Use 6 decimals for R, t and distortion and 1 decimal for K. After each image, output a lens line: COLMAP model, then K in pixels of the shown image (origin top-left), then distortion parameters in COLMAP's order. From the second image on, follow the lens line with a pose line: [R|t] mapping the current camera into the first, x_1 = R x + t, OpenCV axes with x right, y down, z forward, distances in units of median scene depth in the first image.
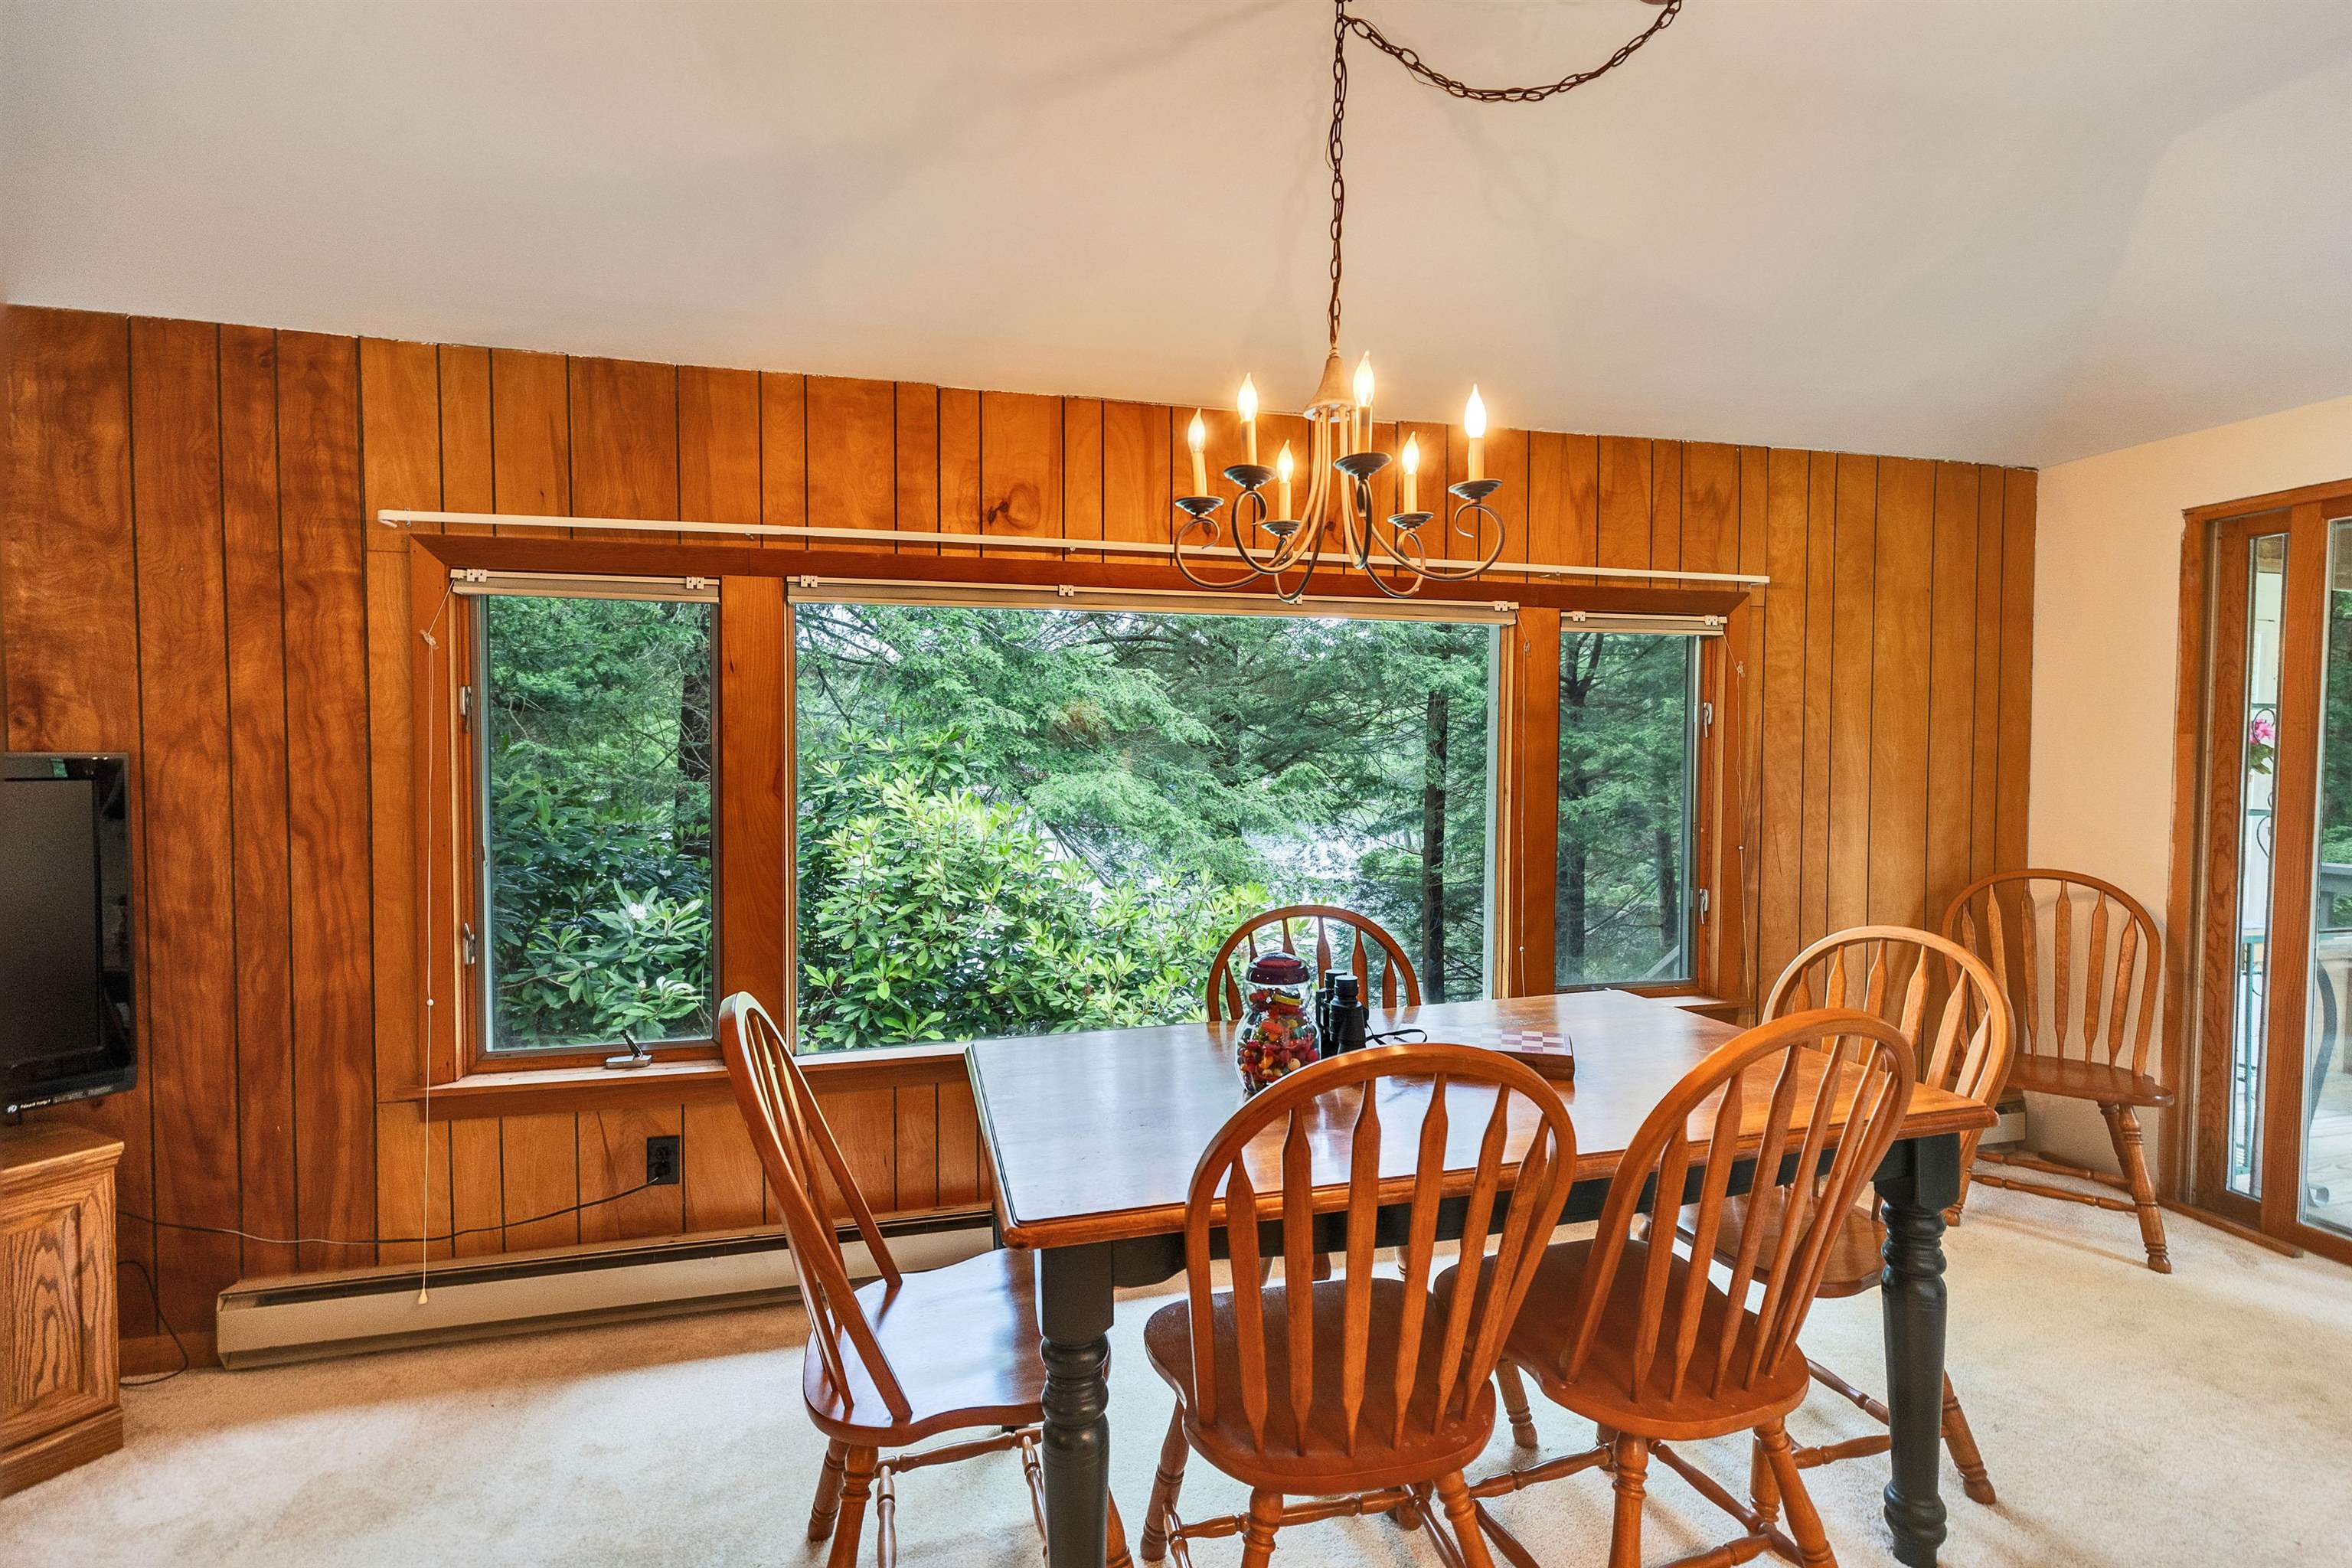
lens RADIAL K [[1041.9, 0, 1184.3], [0, 1041.9, 770.4], [0, 0, 1]] dist [0.001383, 0.000009]
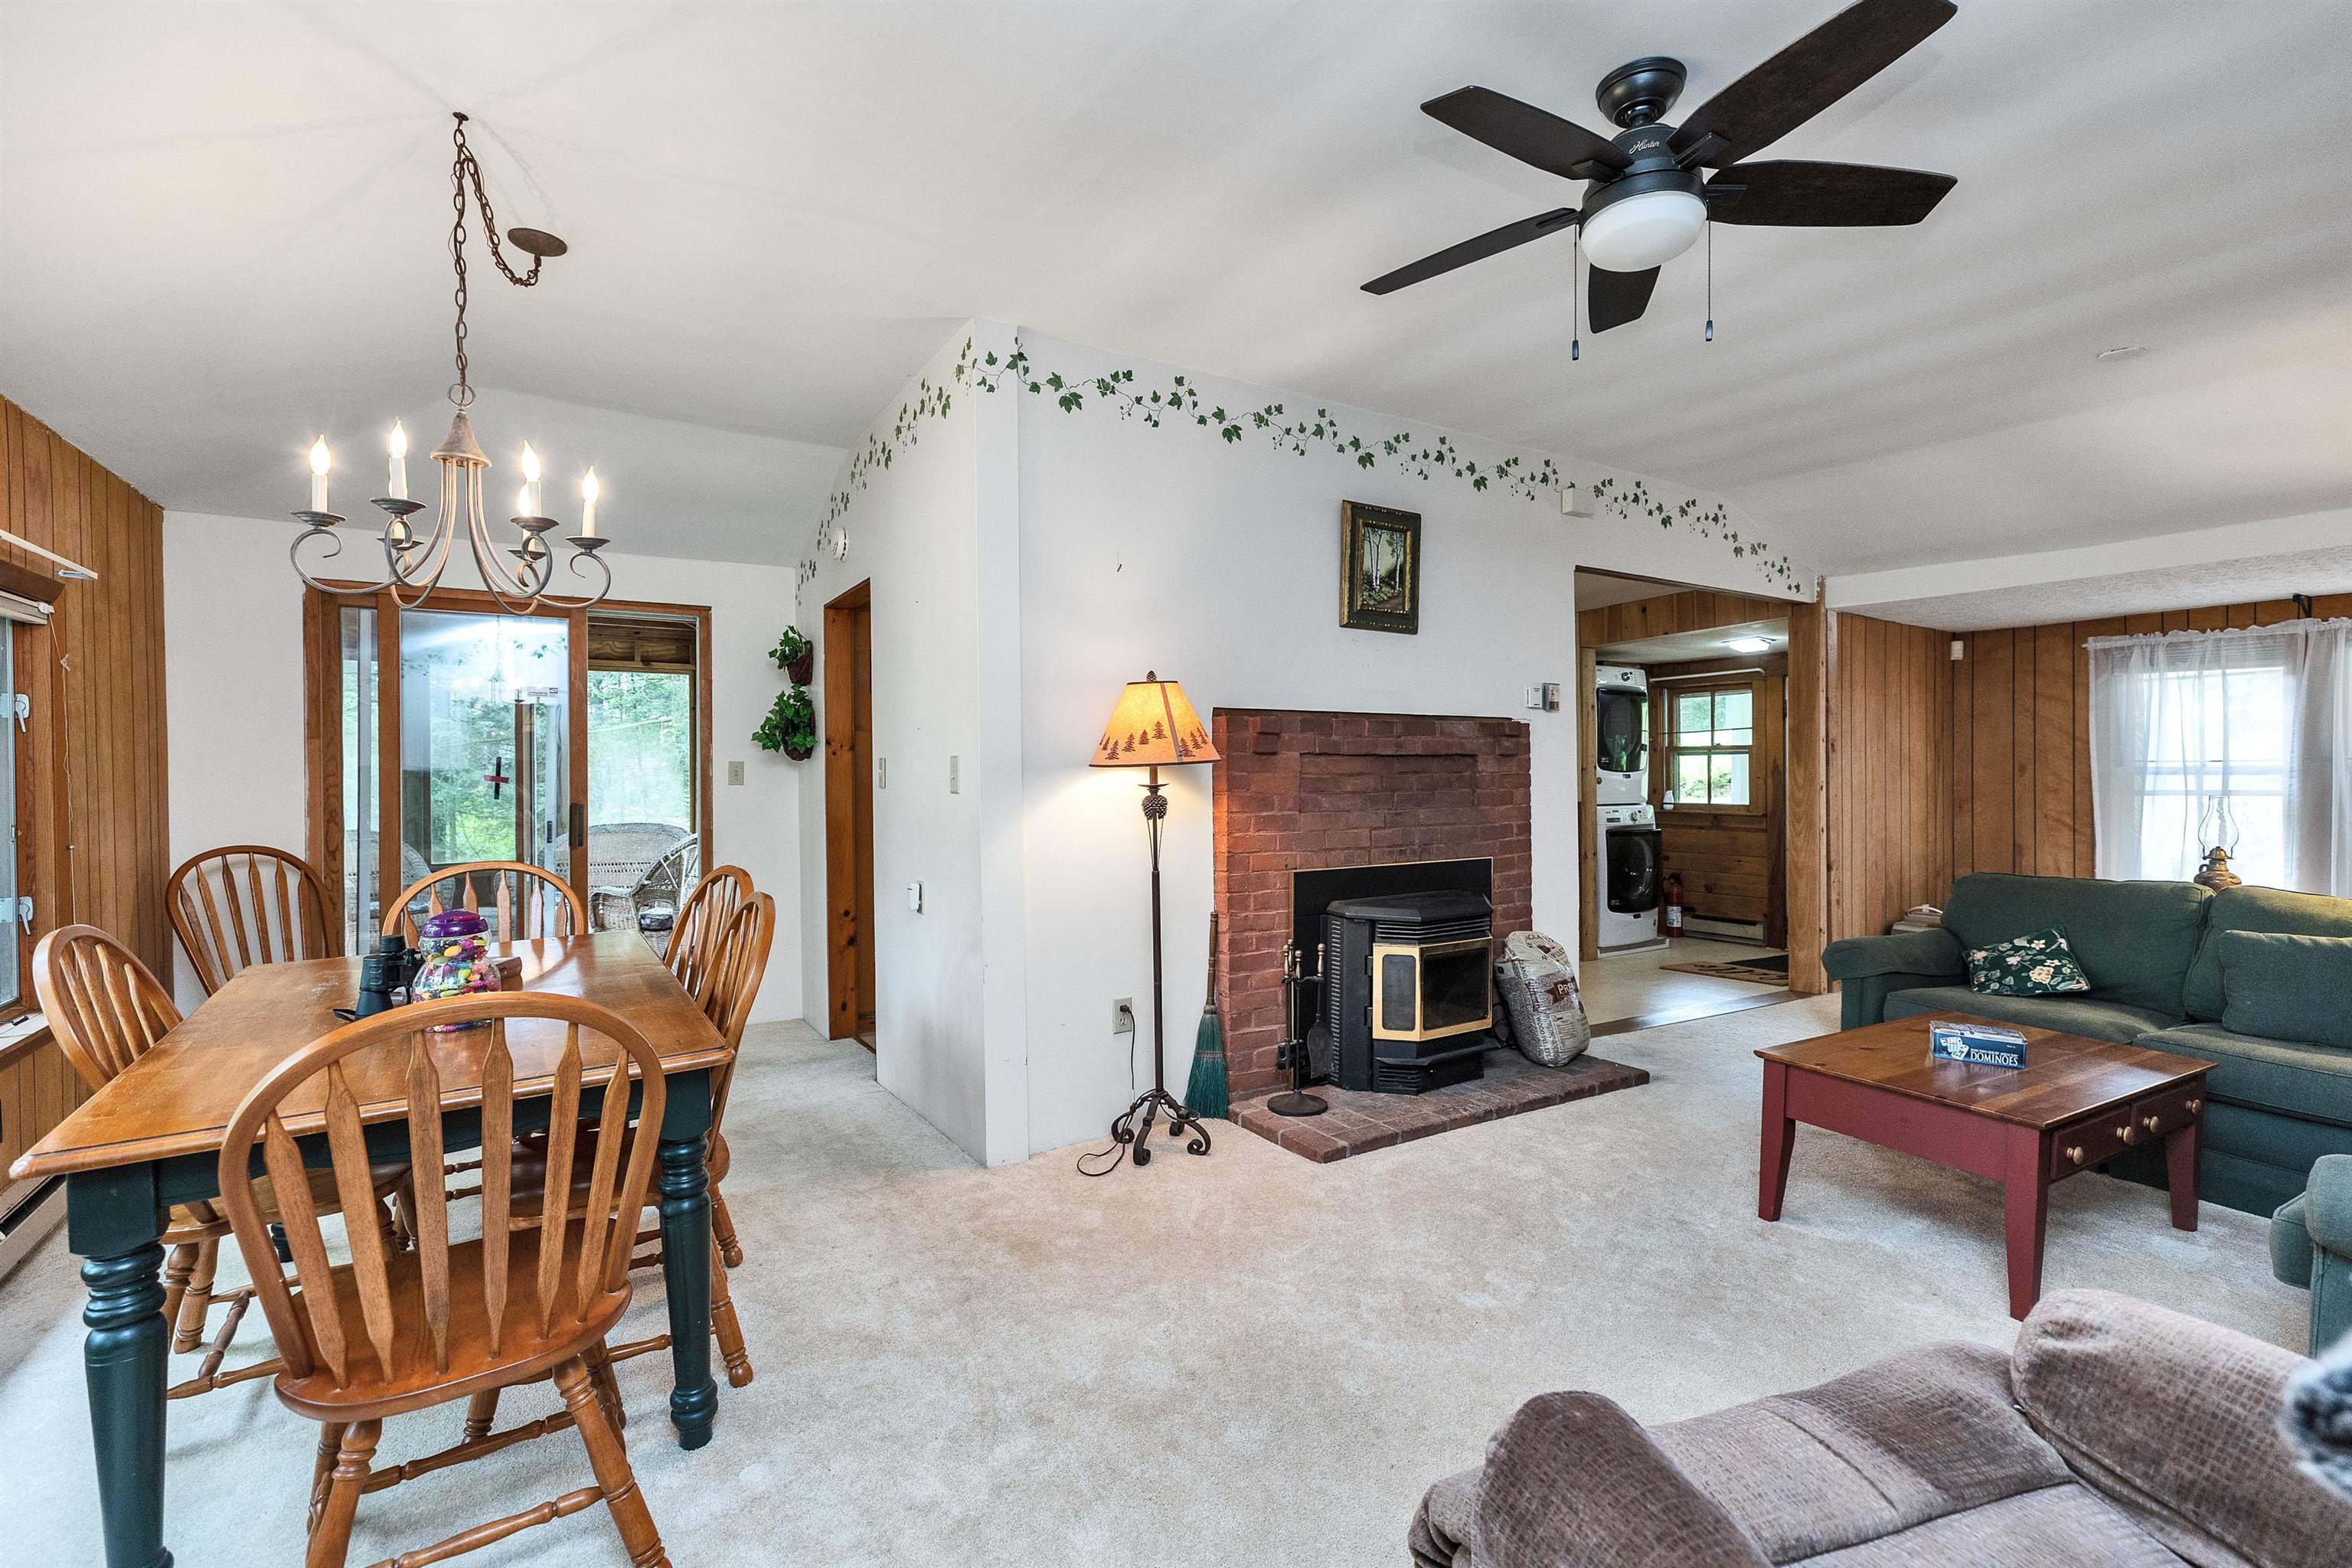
lens RADIAL K [[1047.4, 0, 1172.3], [0, 1047.4, 786.1], [0, 0, 1]] dist [0.004624, 0.000123]
pose [[-0.299695, -0.021461, 0.953794, -0.726683], [0.018777, 0.999421, 0.028387, 0.010023], [-0.953850, 0.026417, -0.299119, 0.328964]]
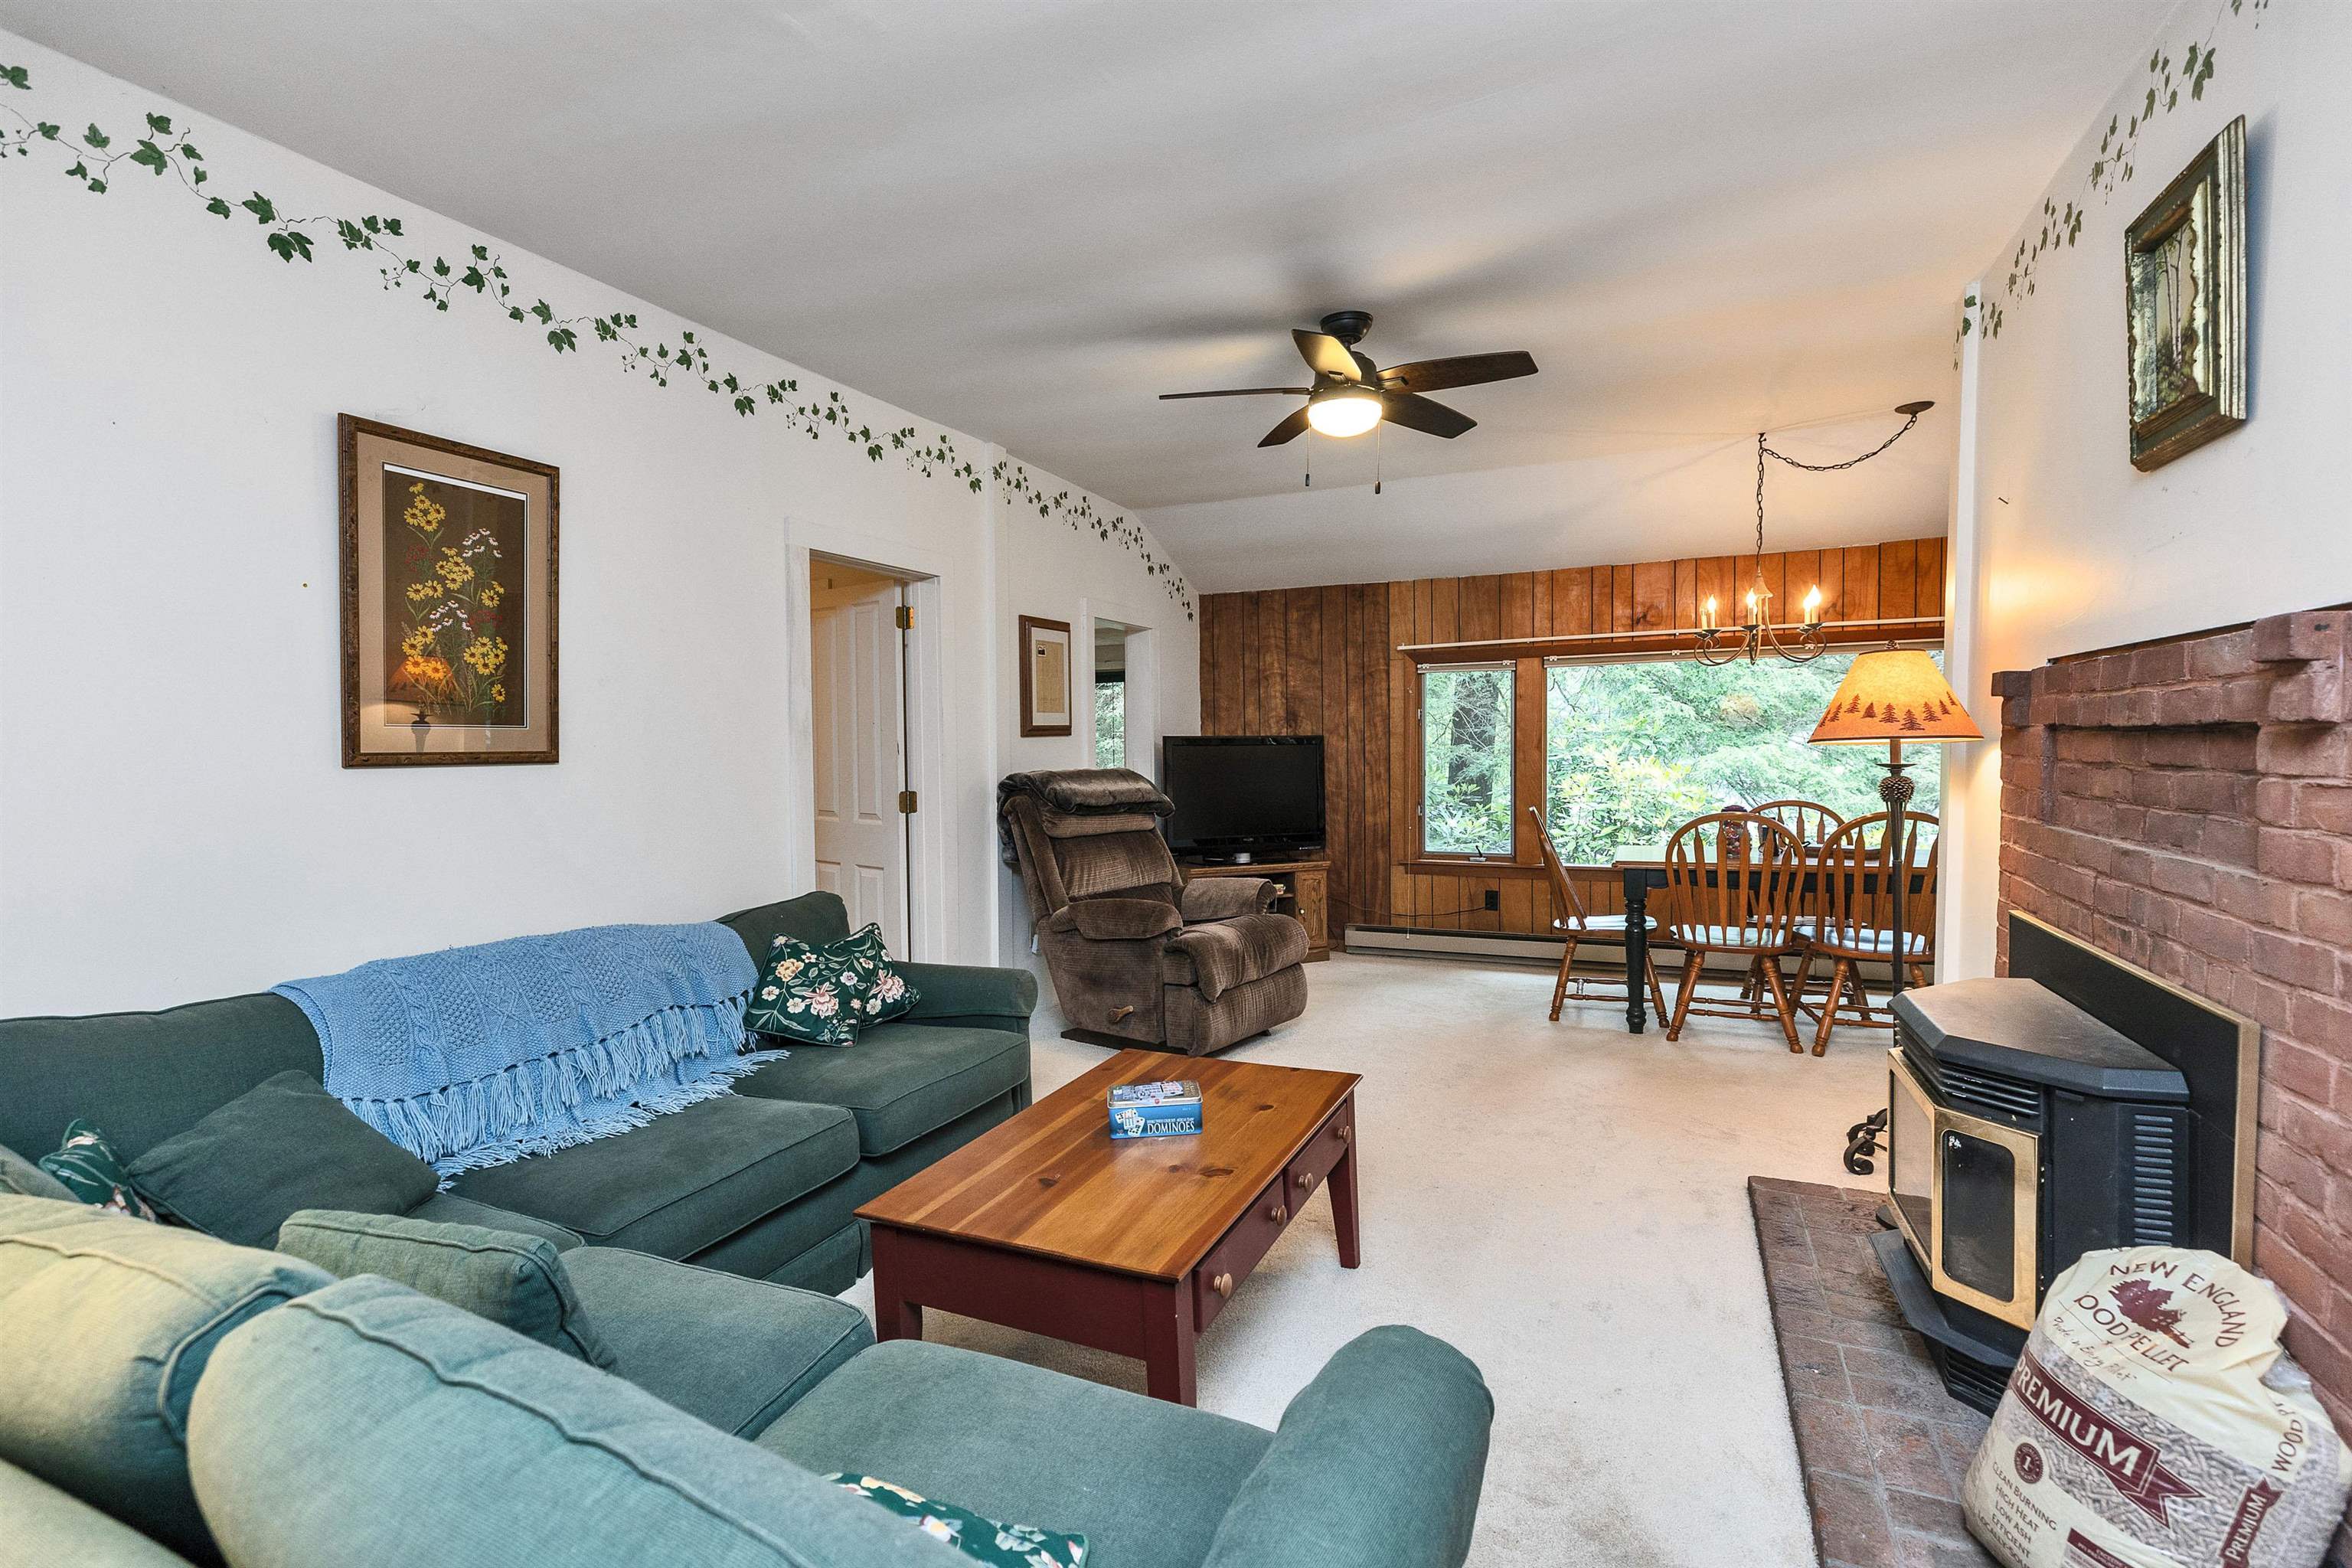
lens RADIAL K [[1070.8, 0, 1165.1], [0, 1070.8, 787.0], [0, 0, 1]] dist [0.012700, -0.000239]
pose [[0.778400, 0.015802, -0.627570, 0.387929], [0.002316, 0.999604, 0.028042, 0.029992], [0.627765, -0.023281, 0.778055, -1.162227]]
